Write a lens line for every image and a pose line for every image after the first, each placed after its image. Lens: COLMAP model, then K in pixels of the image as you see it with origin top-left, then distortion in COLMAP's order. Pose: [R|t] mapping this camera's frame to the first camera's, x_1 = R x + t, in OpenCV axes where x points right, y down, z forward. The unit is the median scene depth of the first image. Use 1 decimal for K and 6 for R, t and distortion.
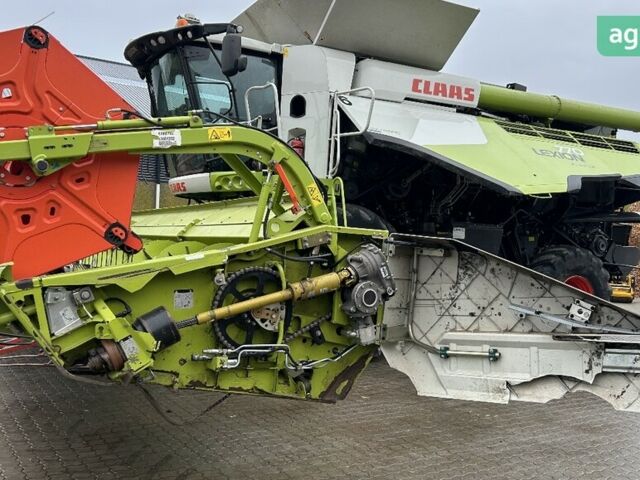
lens RADIAL K [[646.9, 0, 320.0], [0, 646.9, 240.0], [0, 0, 1]] dist [0.112984, -0.235823]
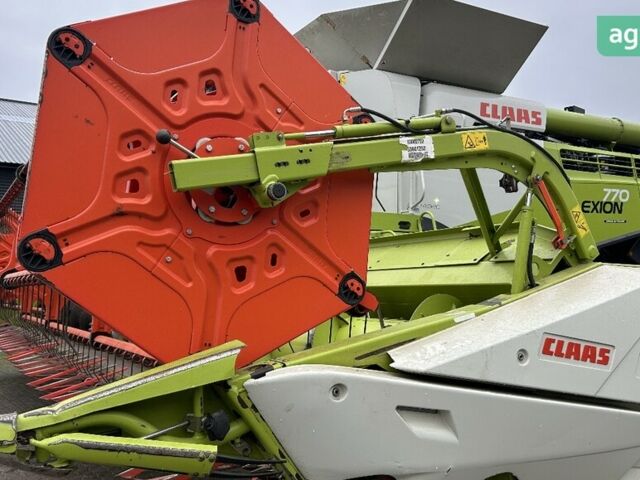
lens RADIAL K [[646.9, 0, 320.0], [0, 646.9, 240.0], [0, 0, 1]] dist [0.112984, -0.235823]
pose [[0.998062, -0.046428, 0.041425, -0.374041], [0.049100, 0.996611, -0.065996, -0.017216], [-0.038221, 0.067902, 0.996960, 0.318454]]
